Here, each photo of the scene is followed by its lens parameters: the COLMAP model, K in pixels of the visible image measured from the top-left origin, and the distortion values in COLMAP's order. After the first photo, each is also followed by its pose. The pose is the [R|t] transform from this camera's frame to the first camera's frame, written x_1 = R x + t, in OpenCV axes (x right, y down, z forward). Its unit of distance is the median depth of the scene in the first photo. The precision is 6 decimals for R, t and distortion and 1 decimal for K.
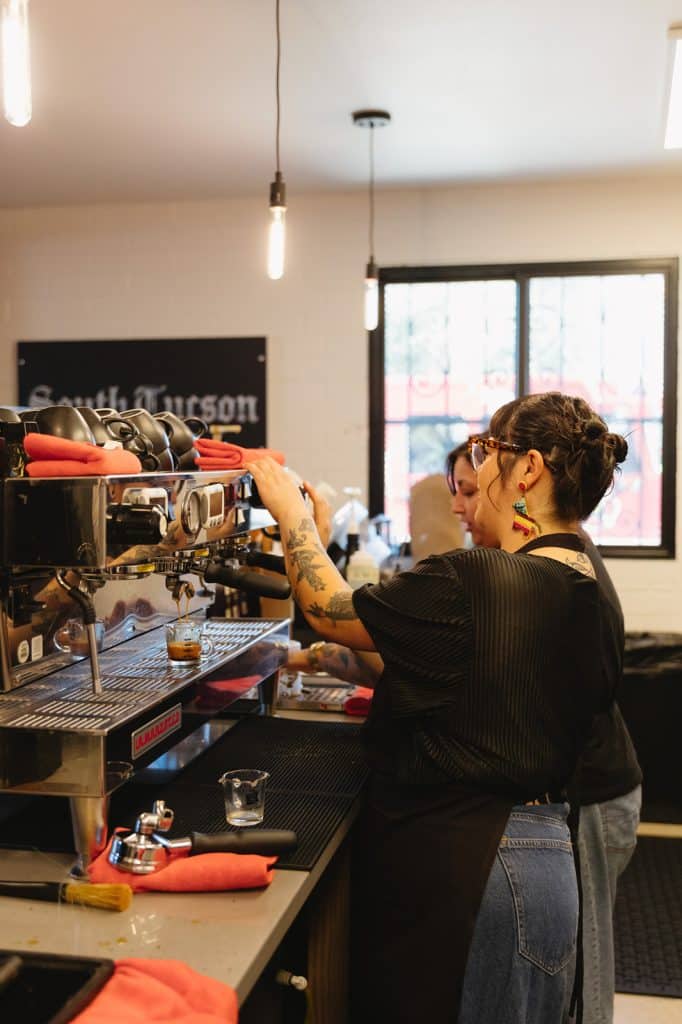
lens RADIAL K [[1090.3, 0, 341.0], [0, 1090.3, 512.0], [0, 0, 1]] dist [0.005060, -0.119883]
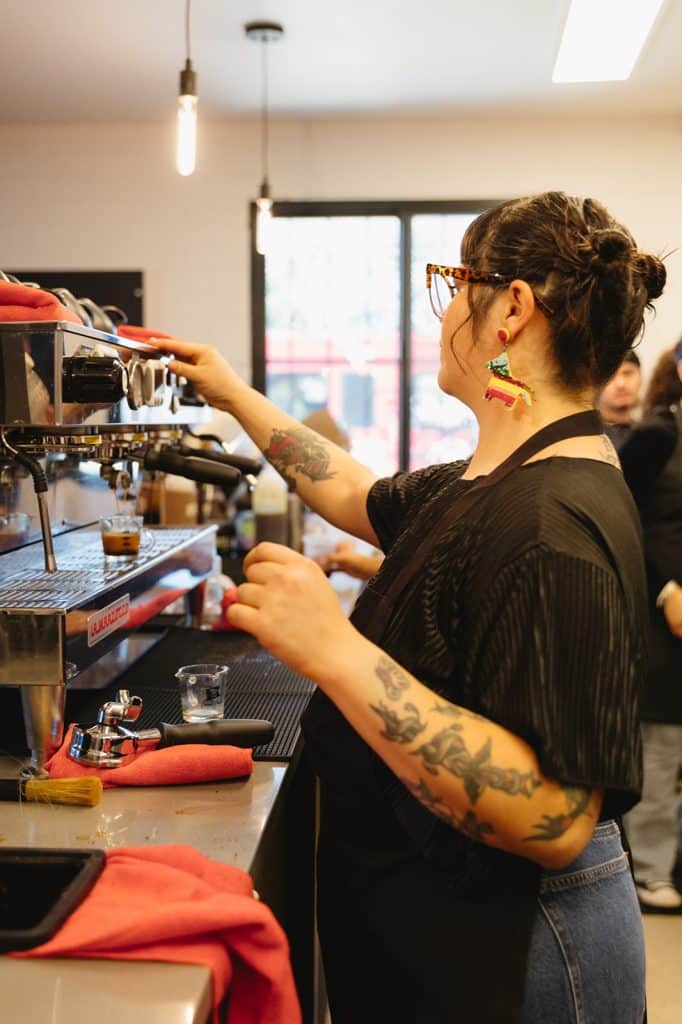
lens RADIAL K [[1090.3, 0, 341.0], [0, 1090.3, 512.0], [0, 0, 1]] dist [0.005060, -0.119883]
pose [[0.992507, -0.008127, 0.121914, -0.097744], [0.002884, 0.999066, 0.043122, 0.081531], [-0.122150, -0.042447, 0.991604, 0.093591]]
